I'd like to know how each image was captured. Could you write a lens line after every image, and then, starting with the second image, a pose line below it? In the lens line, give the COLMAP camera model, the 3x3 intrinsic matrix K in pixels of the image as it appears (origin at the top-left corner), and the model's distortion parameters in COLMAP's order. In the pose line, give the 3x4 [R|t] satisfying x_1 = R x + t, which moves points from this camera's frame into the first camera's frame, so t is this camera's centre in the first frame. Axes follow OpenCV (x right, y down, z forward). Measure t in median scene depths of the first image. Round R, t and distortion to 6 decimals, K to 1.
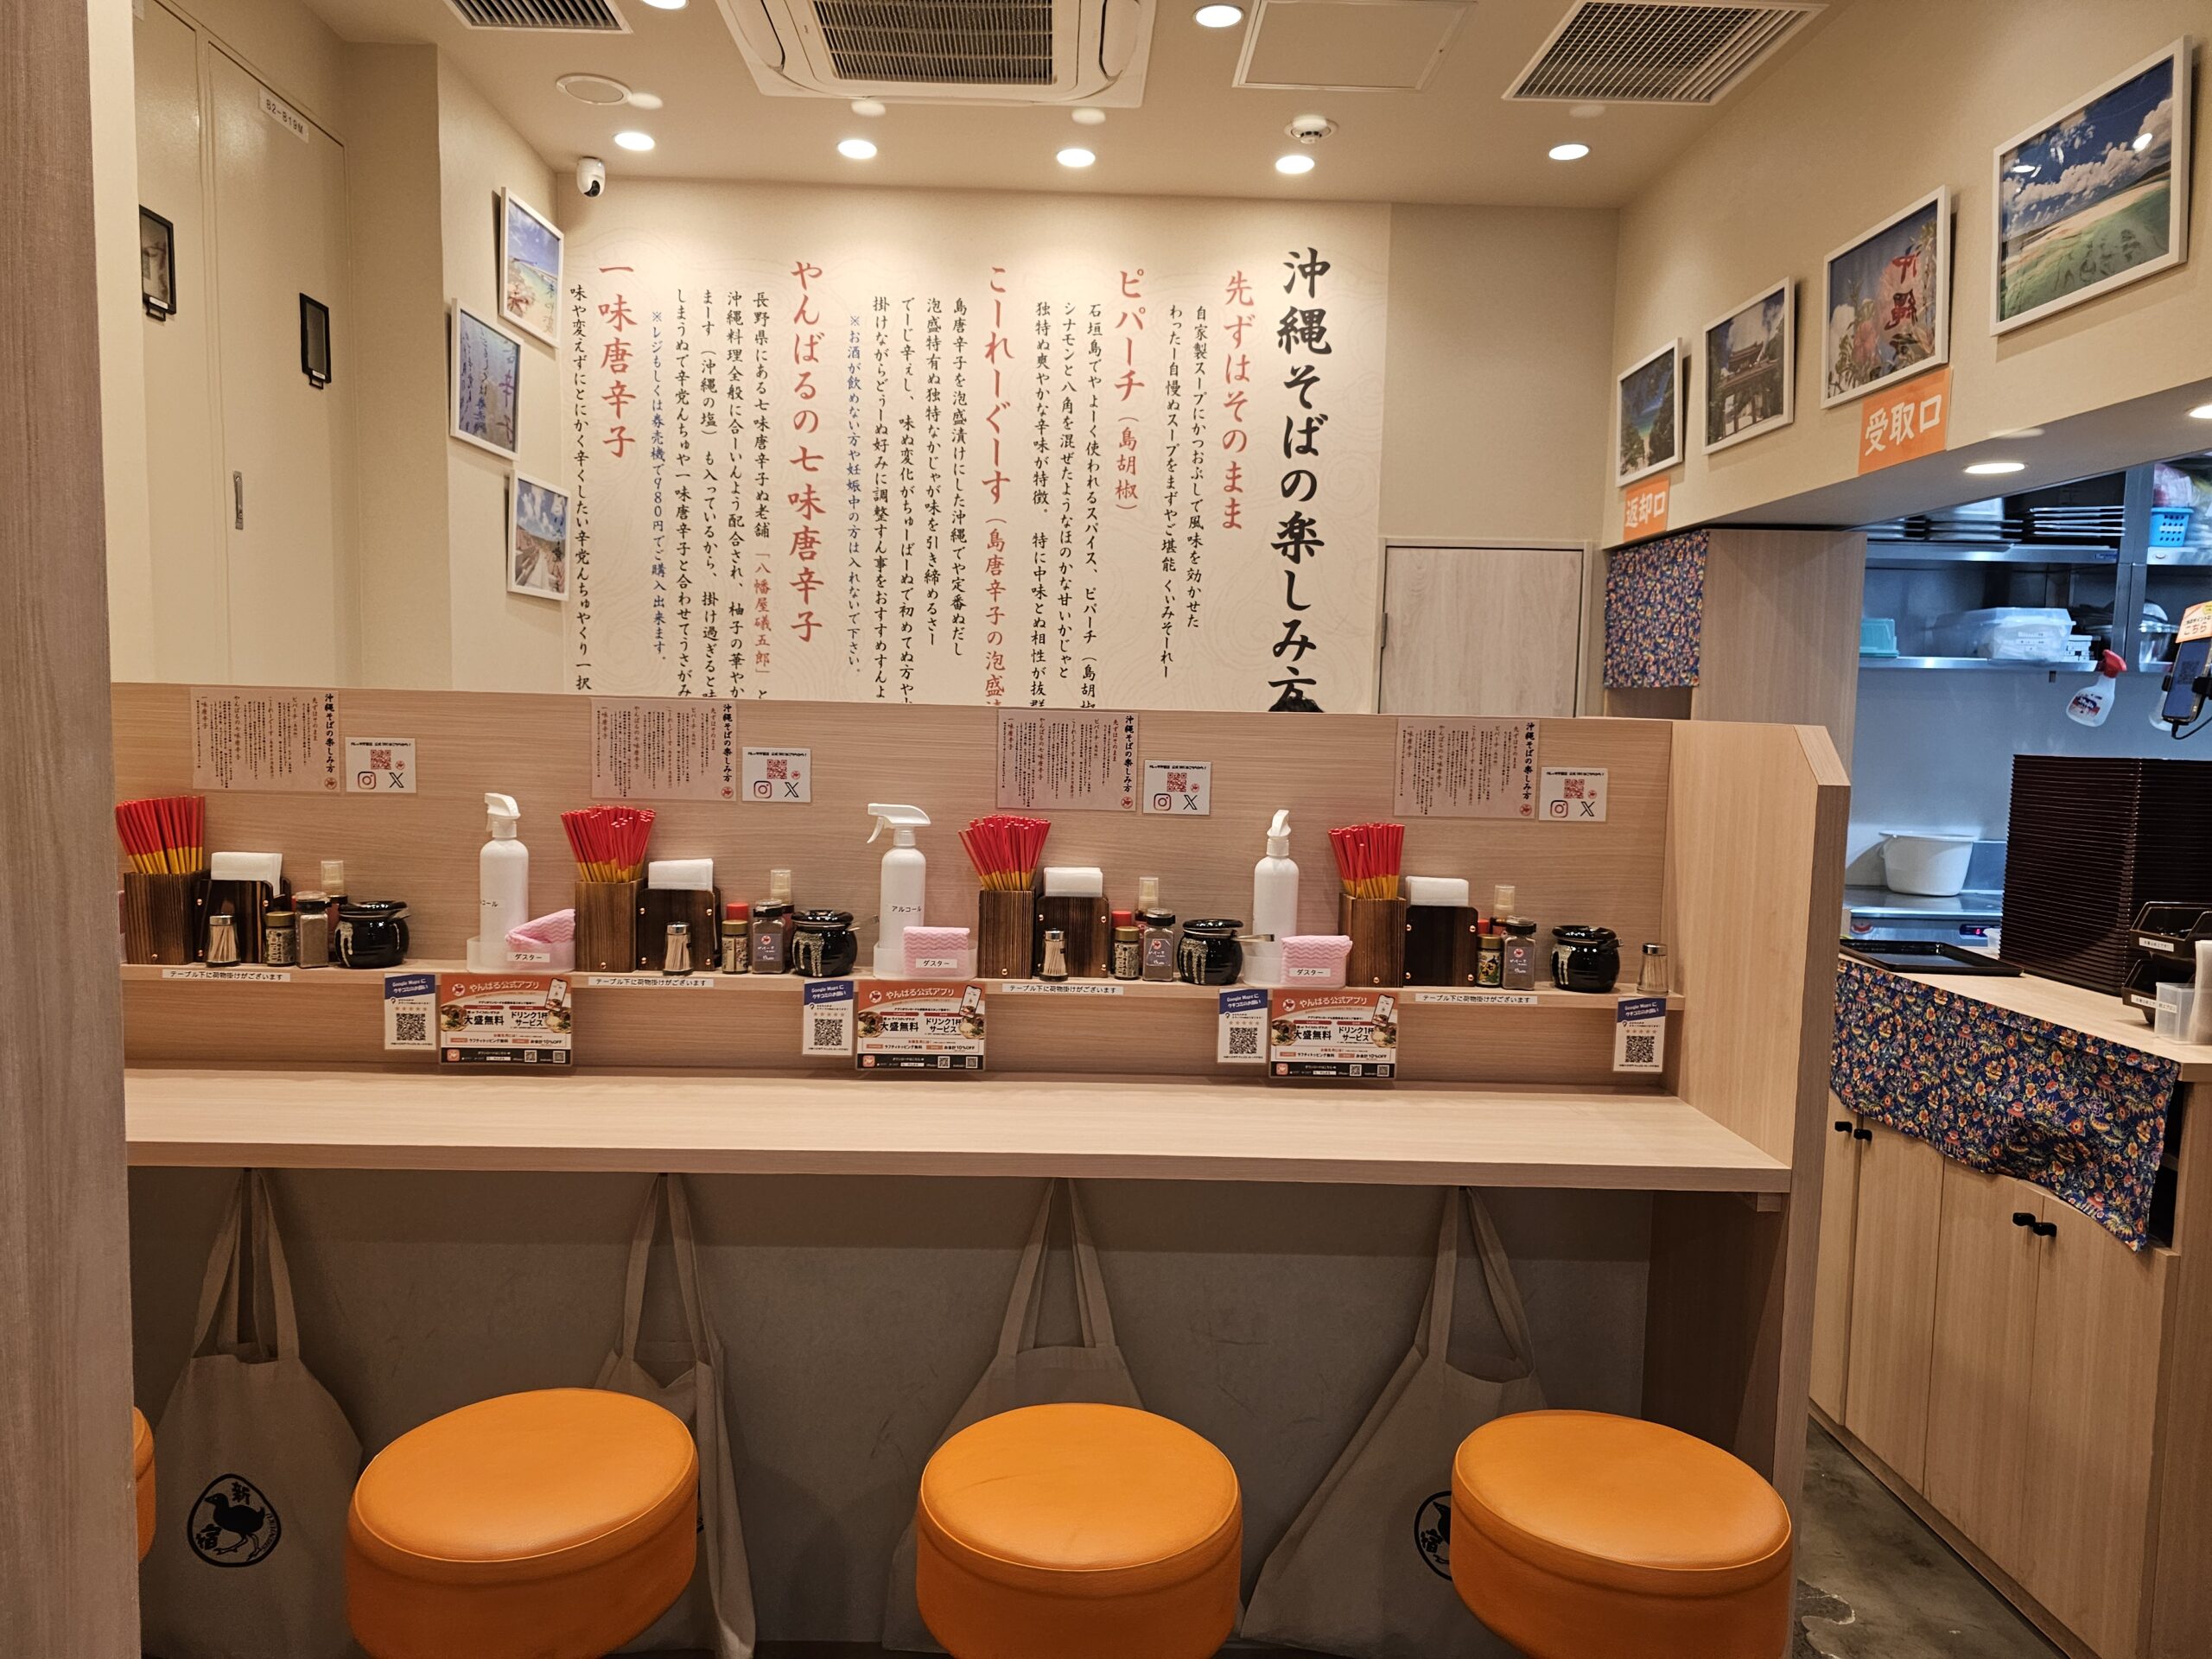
lens RADIAL K [[1518.4, 0, 1113.7], [0, 1518.4, 852.6], [0, 0, 1]] dist [0.066488, -0.075390]
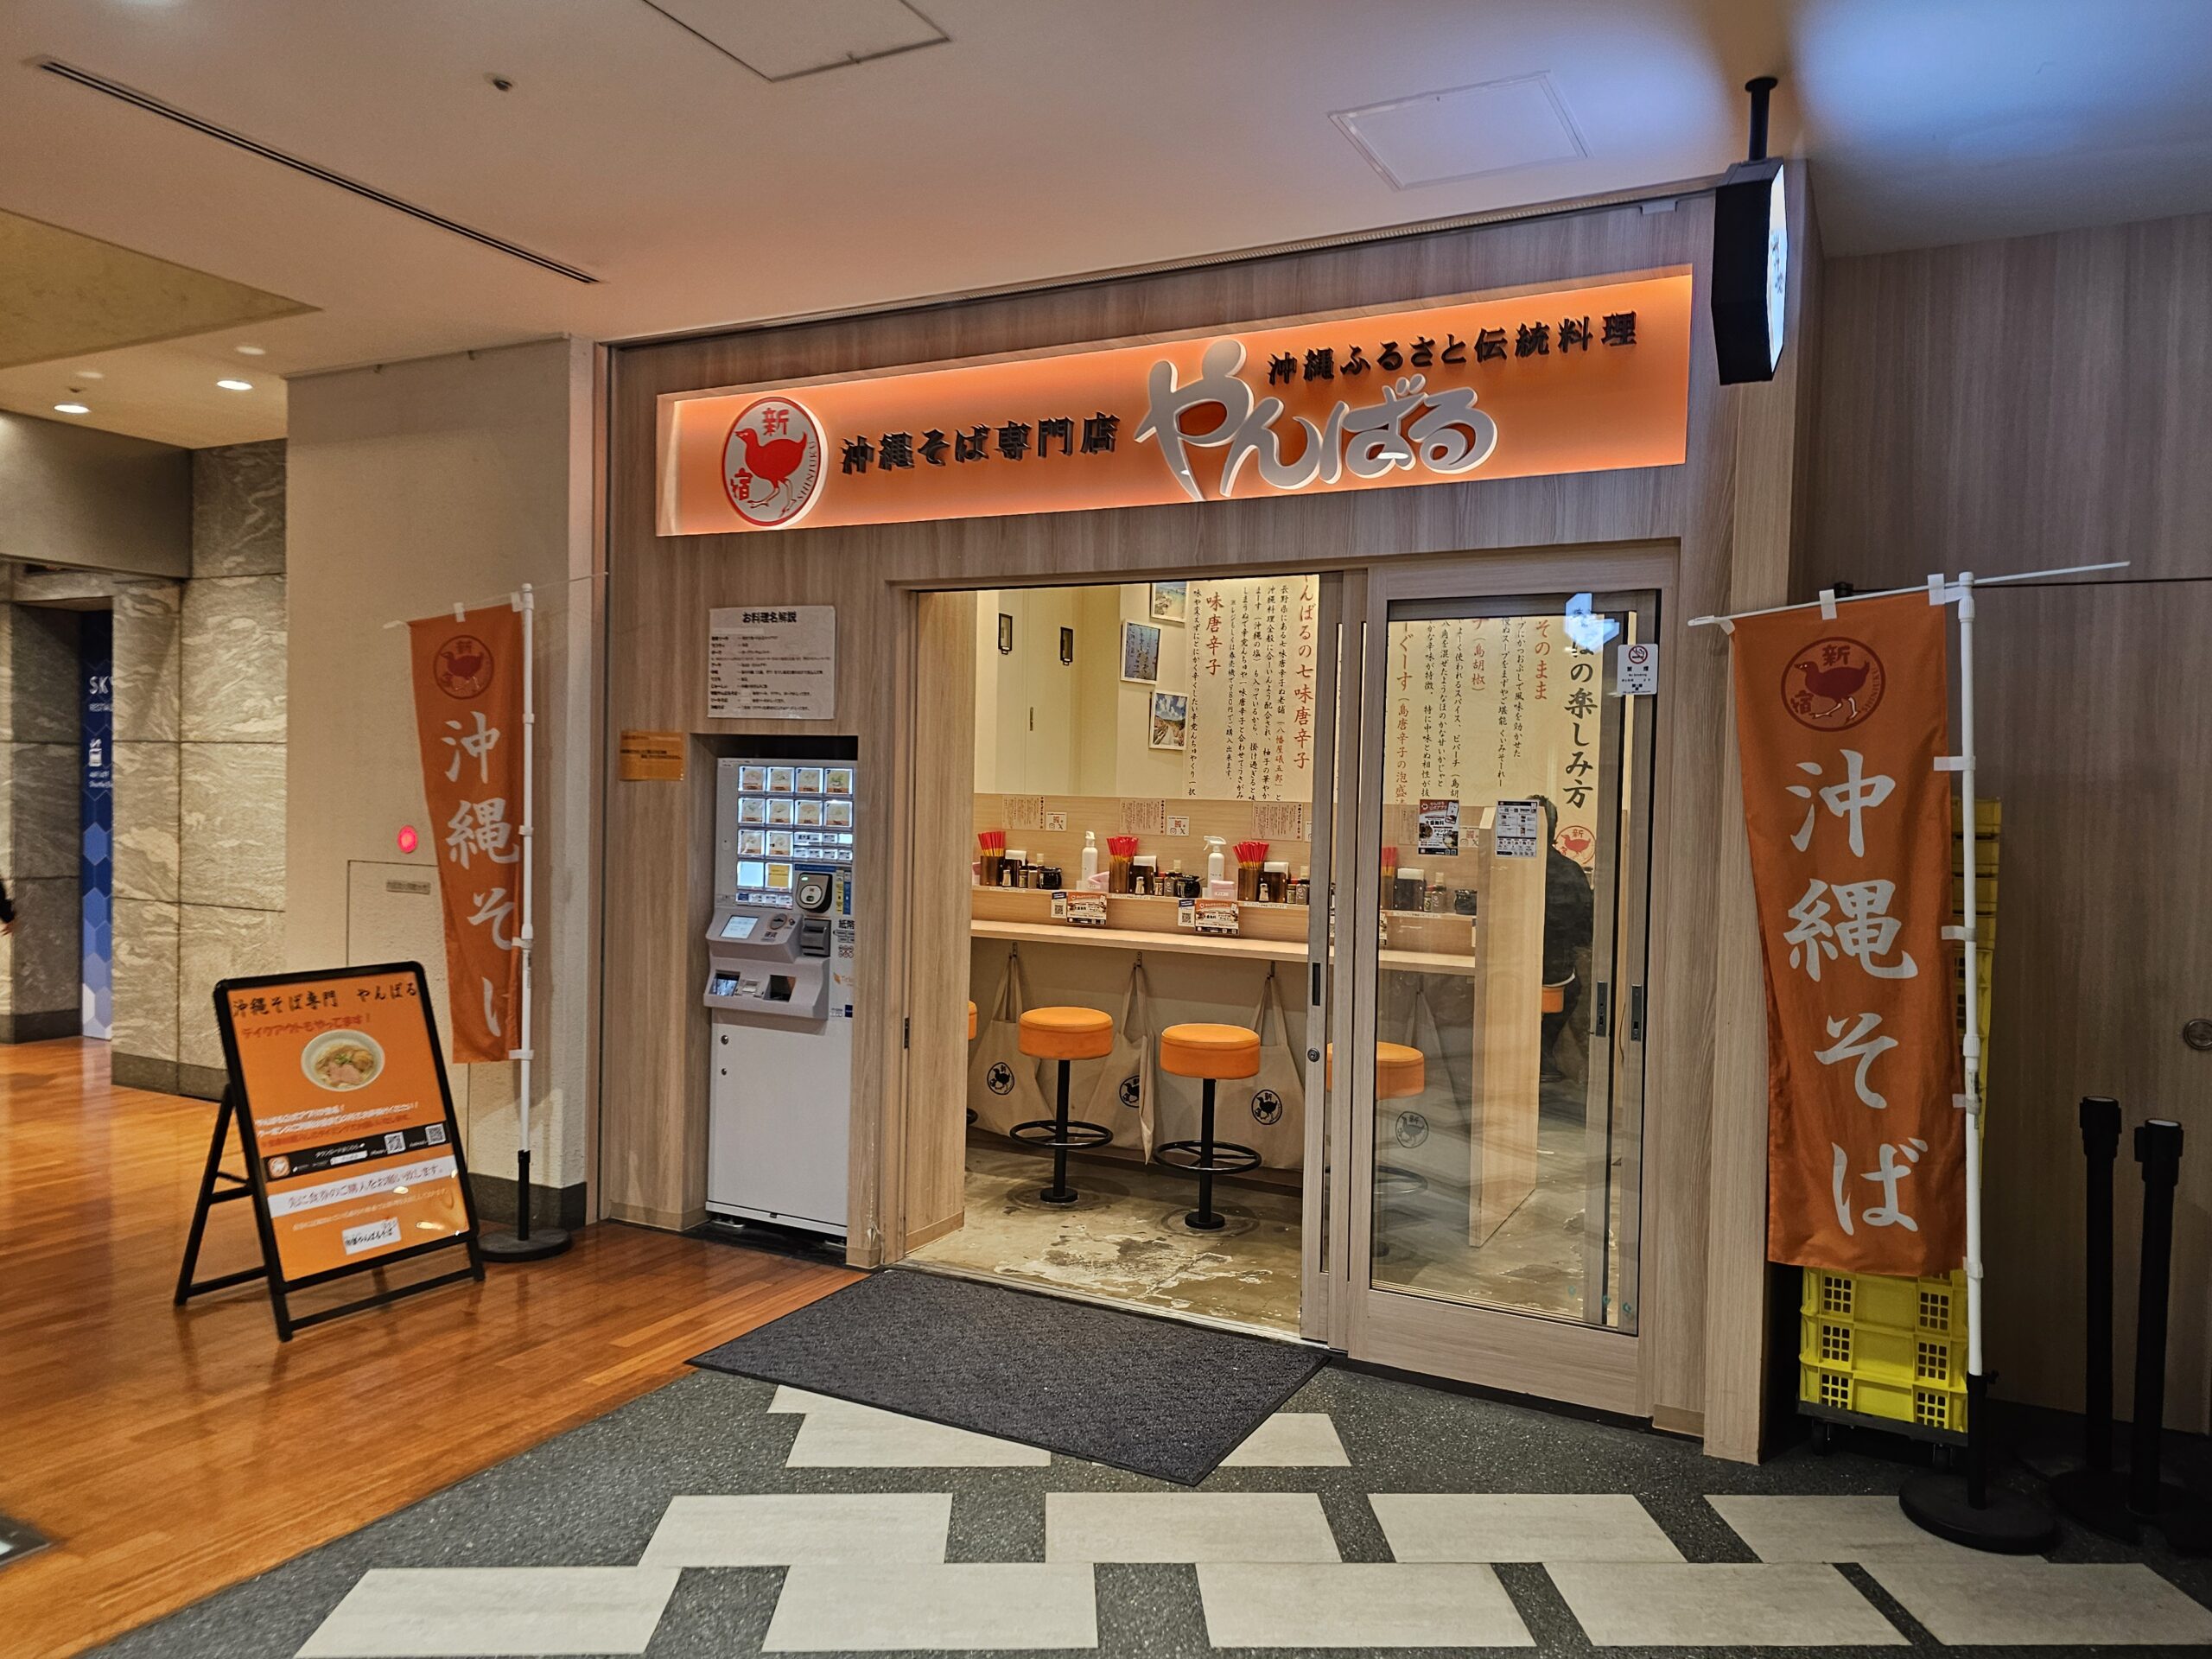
lens RADIAL K [[1518.4, 0, 1113.7], [0, 1518.4, 852.6], [0, 0, 1]] dist [0.066488, -0.075390]
pose [[0.876229, 0.015939, -0.481632, 1.011292], [-0.048631, 0.997275, -0.055470, 0.156927], [0.479435, 0.072027, 0.874616, -1.469500]]
